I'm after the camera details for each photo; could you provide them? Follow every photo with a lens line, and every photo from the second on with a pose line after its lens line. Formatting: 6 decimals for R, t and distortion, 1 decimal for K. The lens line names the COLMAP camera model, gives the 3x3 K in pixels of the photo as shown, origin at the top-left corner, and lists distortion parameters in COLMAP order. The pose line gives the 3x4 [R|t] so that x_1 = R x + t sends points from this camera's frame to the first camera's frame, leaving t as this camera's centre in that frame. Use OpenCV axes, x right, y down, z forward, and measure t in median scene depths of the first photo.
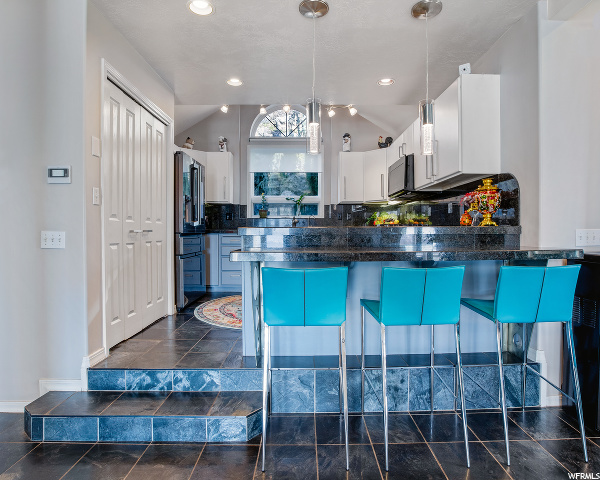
lens RADIAL K [[344.0, 0, 300.0], [0, 344.0, 240.0], [0, 0, 1]] dist [-0.030392, 0.000534]
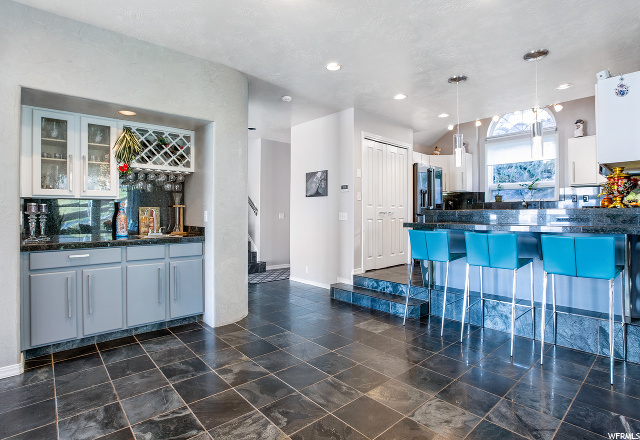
lens RADIAL K [[341.5, 0, 320.0], [0, 341.5, 220.0], [0, 0, 1]] dist [-0.000576, -0.000044]
pose [[0.662646, 0.012991, -0.748821, 0.530841], [-0.017958, 0.999838, 0.001454, 0.013562], [0.748718, 0.012484, 0.662771, -0.382083]]
